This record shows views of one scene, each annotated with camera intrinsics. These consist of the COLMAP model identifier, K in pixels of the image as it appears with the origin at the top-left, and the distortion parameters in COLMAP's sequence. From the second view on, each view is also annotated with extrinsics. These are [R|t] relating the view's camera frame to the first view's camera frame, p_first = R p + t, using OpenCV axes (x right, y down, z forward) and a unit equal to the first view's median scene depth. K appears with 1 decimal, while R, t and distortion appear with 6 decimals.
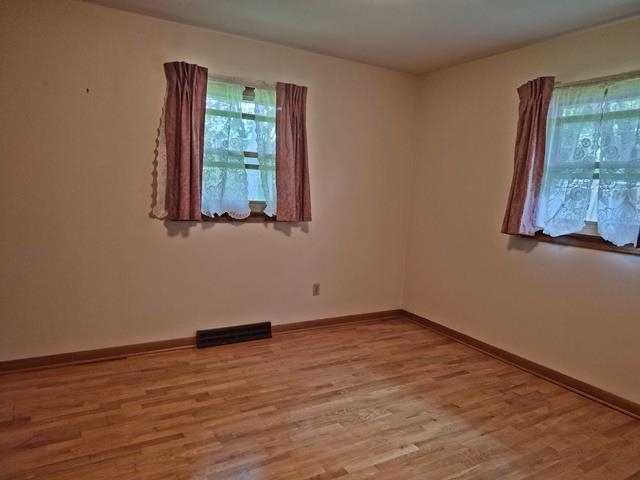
lens RADIAL K [[450.2, 0, 319.2], [0, 450.2, 238.7], [0, 0, 1]] dist [0.083950, -0.061589]
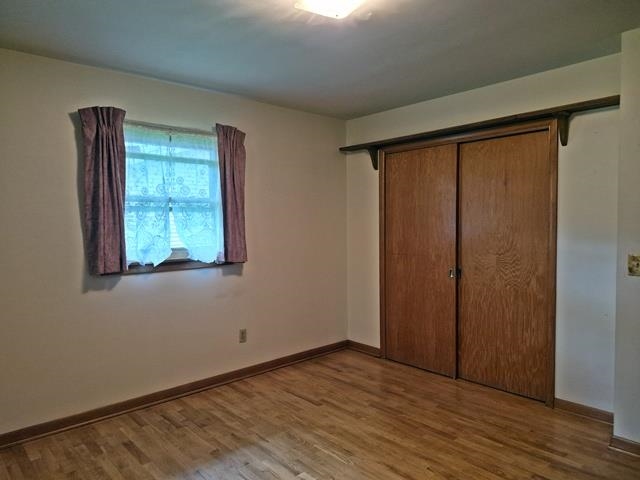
lens RADIAL K [[450.2, 0, 318.9], [0, 450.2, 243.6], [0, 0, 1]] dist [0.083950, -0.061589]
pose [[-0.203968, -0.095786, 0.974280, -0.617489], [0.116155, 0.985804, 0.121236, -0.148538], [-0.972062, 0.137896, -0.189946, 0.881312]]
